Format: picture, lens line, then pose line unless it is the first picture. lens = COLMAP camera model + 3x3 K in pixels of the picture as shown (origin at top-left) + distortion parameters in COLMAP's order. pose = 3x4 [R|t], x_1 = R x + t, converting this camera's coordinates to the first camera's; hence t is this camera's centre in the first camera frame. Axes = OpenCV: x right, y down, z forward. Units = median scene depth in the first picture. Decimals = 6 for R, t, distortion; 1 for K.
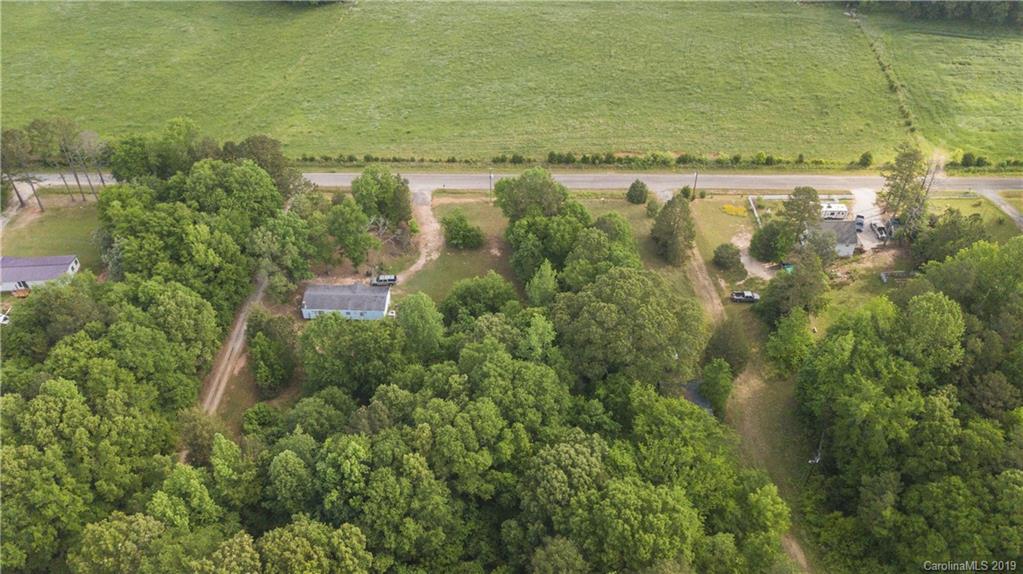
lens RADIAL K [[785.3, 0, 506.9], [0, 785.3, 295.1], [0, 0, 1]] dist [0.005979, -0.007128]
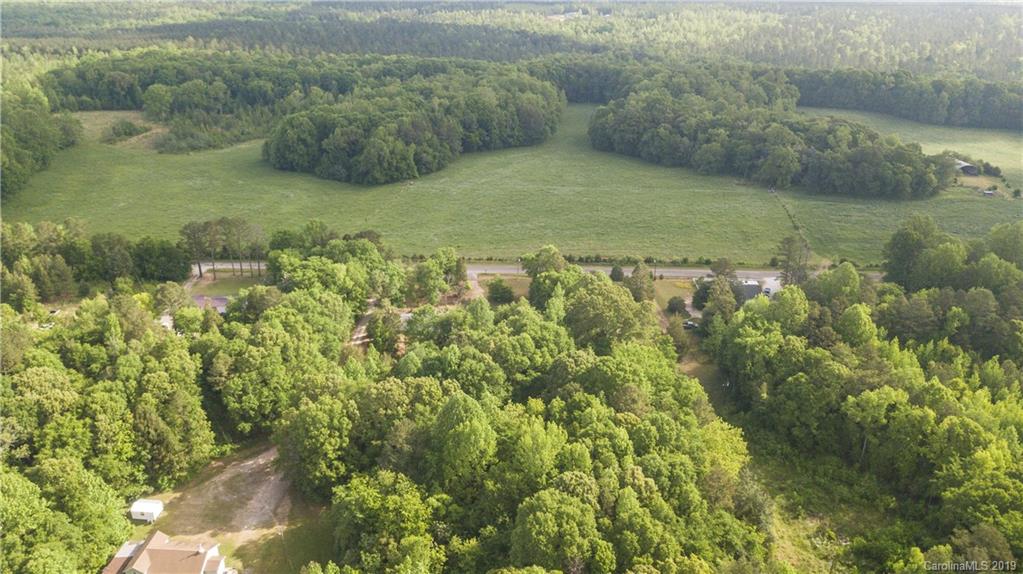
lens RADIAL K [[785.3, 0, 506.9], [0, 785.3, 295.1], [0, 0, 1]] dist [0.005979, -0.007128]
pose [[0.999911, 0.012490, 0.004772, -0.048935], [-0.010566, 0.956823, -0.290479, 0.349224], [-0.008194, 0.290403, 0.956869, -0.413239]]
